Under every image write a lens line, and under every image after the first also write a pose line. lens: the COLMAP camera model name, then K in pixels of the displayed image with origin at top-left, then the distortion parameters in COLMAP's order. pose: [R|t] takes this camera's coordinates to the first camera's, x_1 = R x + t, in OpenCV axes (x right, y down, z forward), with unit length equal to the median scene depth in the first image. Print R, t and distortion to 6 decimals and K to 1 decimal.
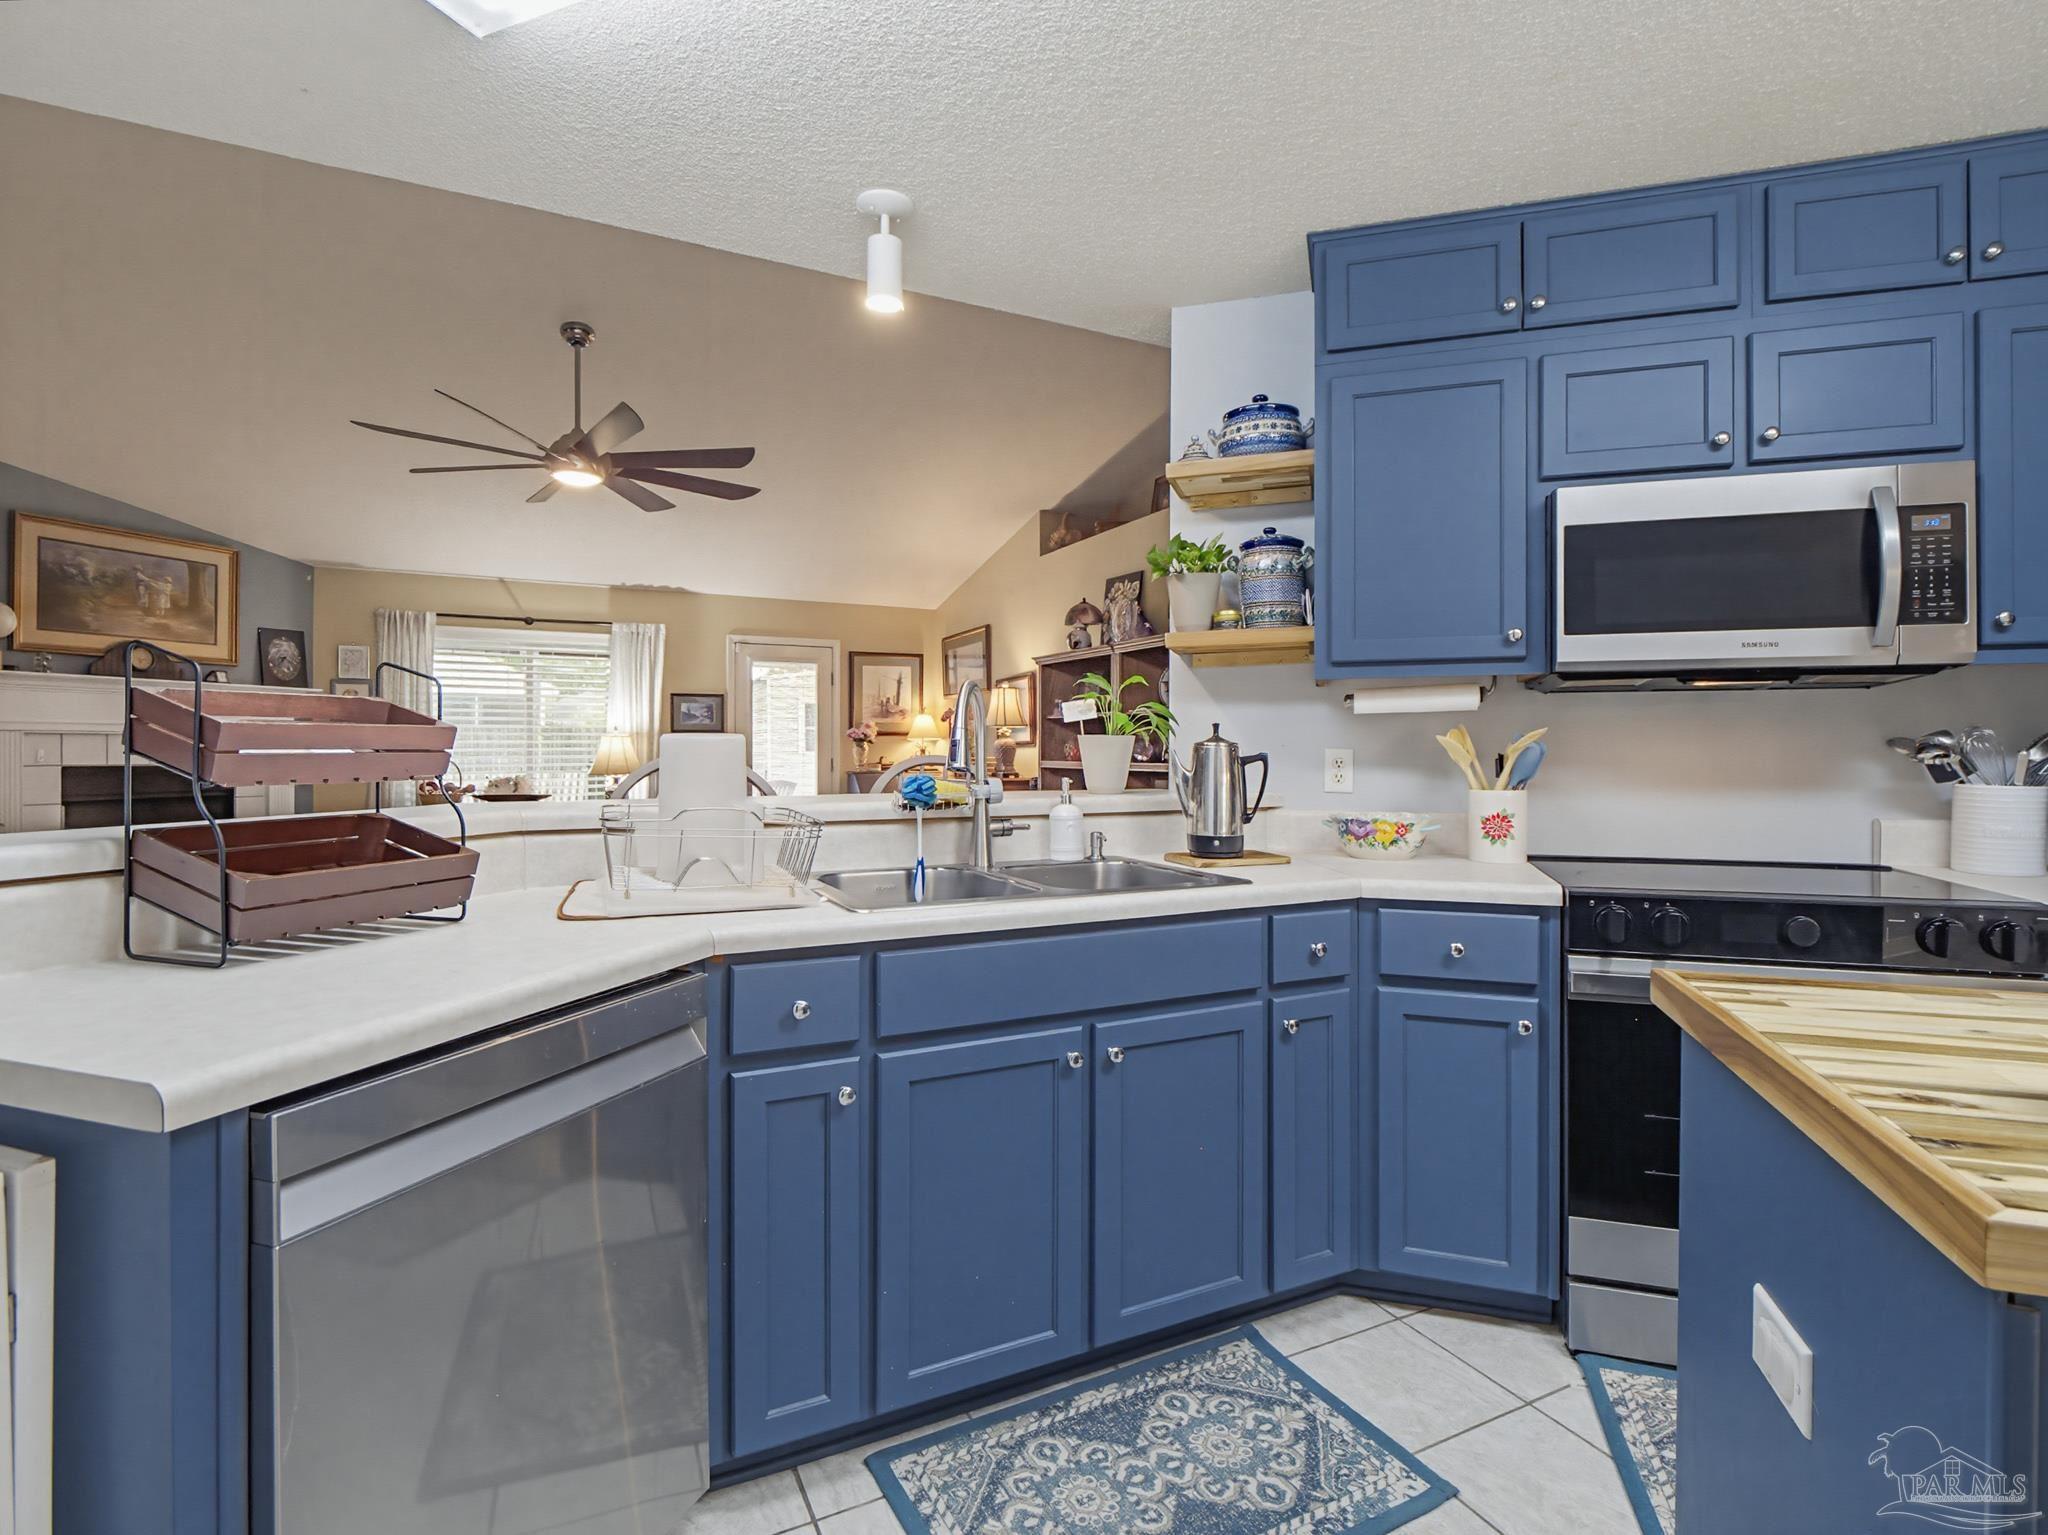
lens RADIAL K [[1022.5, 0, 1035.7], [0, 1022.5, 746.0], [0, 0, 1]] dist [0.001373, -0.000782]
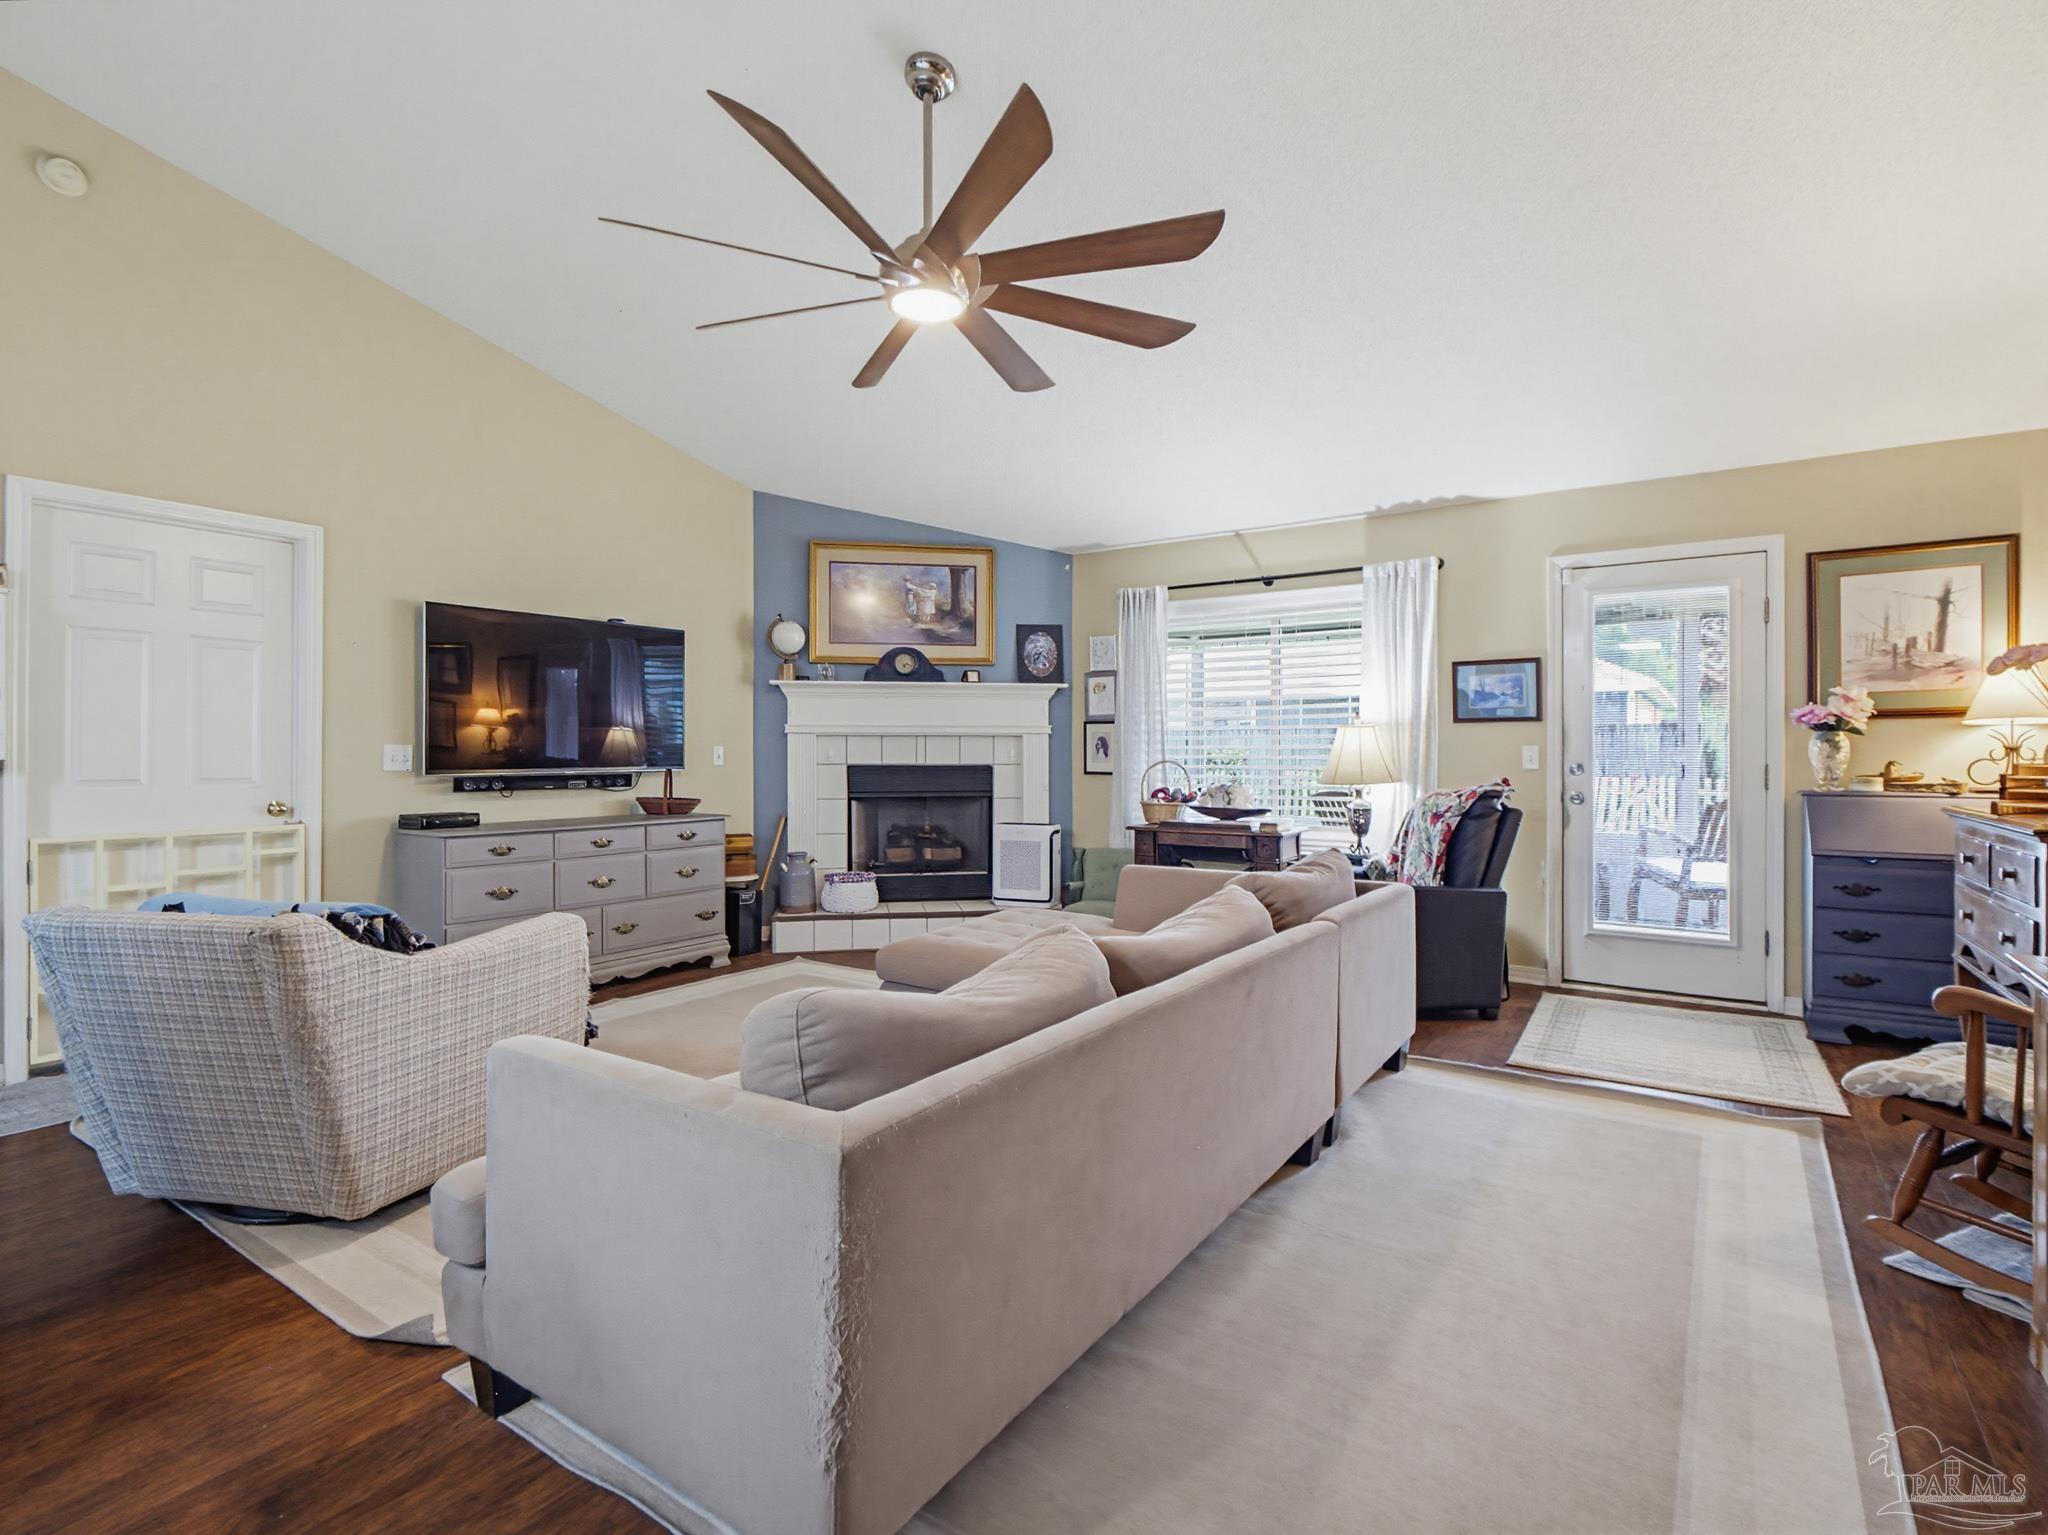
lens RADIAL K [[994.9, 0, 1035.7], [0, 994.9, 745.3], [0, 0, 1]] dist [0.000814, 0.000180]
pose [[0.489669, -0.004774, -0.871895, 0.068784], [0.005852, 0.999980, -0.002188, 0.001597], [0.871889, -0.004030, 0.489688, 0.478845]]
